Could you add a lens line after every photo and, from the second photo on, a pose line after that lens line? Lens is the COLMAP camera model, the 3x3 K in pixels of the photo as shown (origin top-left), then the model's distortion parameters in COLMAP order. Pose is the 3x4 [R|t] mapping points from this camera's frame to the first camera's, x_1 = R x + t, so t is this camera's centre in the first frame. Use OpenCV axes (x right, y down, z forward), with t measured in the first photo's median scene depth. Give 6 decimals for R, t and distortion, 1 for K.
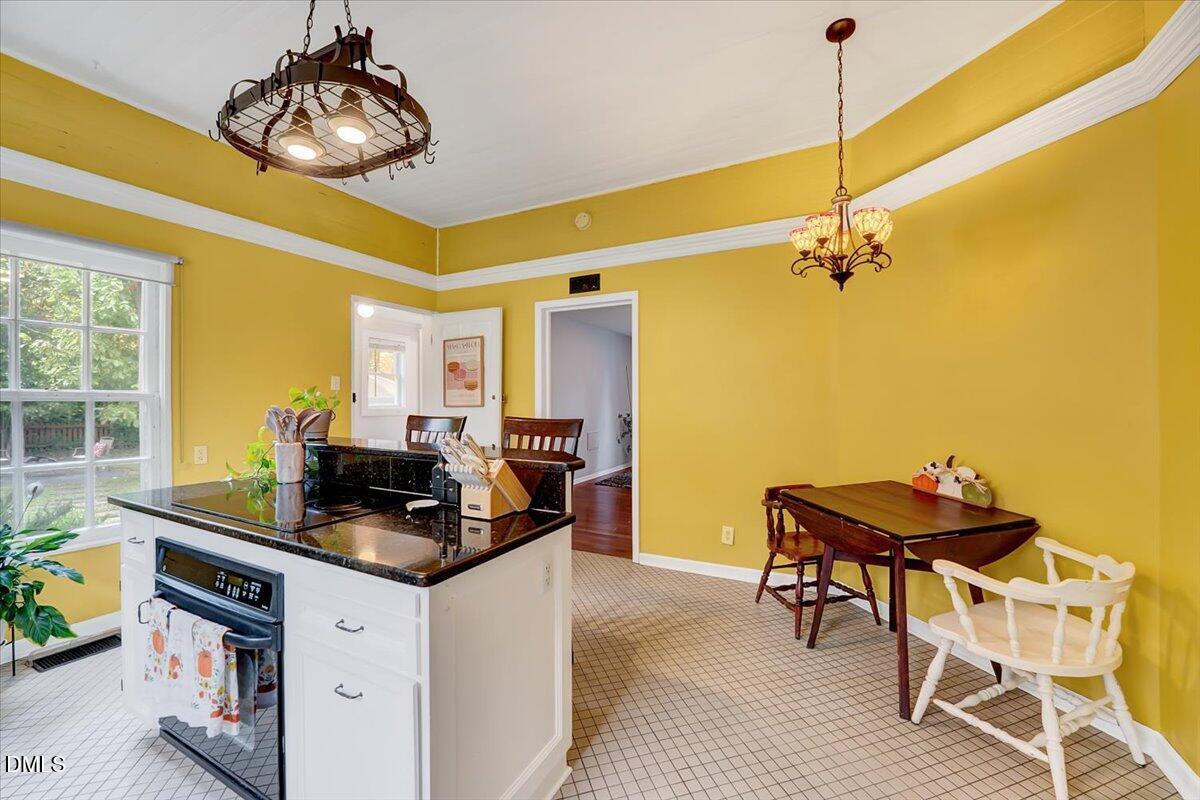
lens RADIAL K [[482.8, 0, 589.3], [0, 482.8, 399.9], [0, 0, 1]] dist [-0.014848, 0.000705]
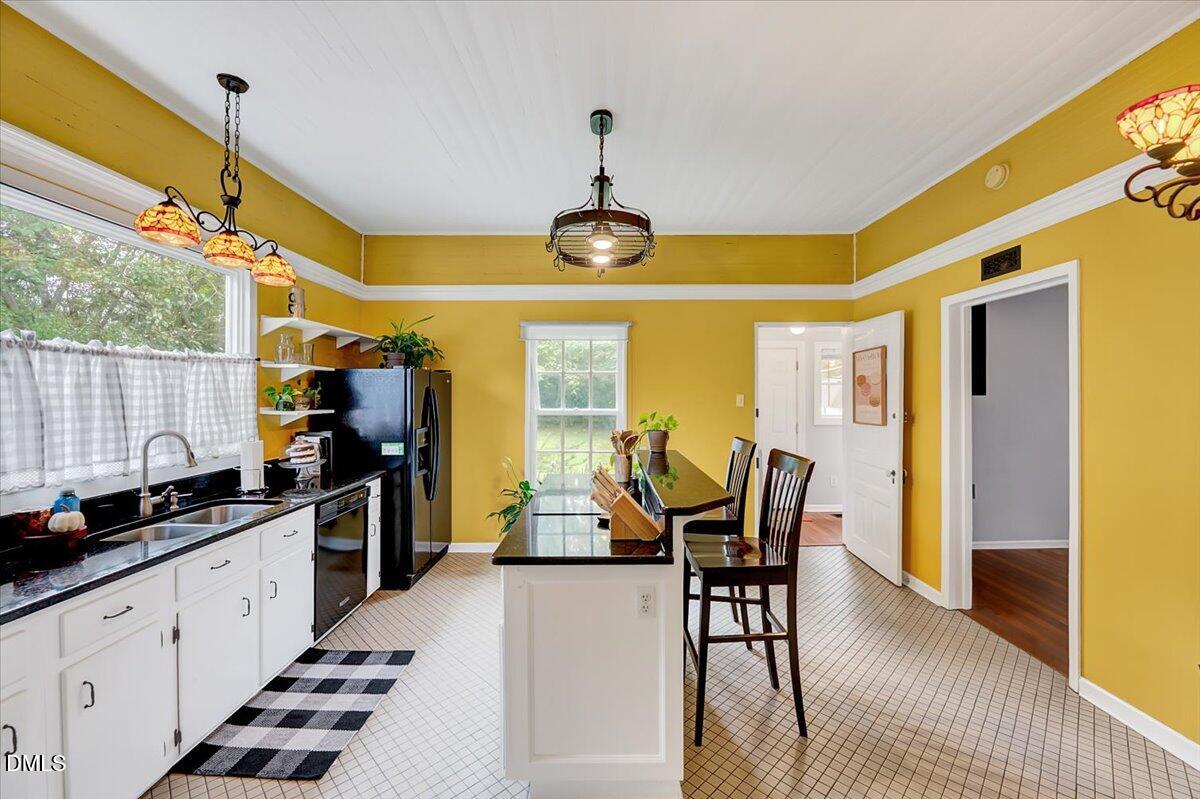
lens RADIAL K [[482.8, 0, 604.3], [0, 482.8, 390.3], [0, 0, 1]] dist [-0.014848, 0.000705]
pose [[0.464471, -0.007538, -0.885556, 0.343287], [0.005613, 0.999969, -0.005568, -0.052302], [0.885570, -0.002385, 0.464499, 0.149549]]
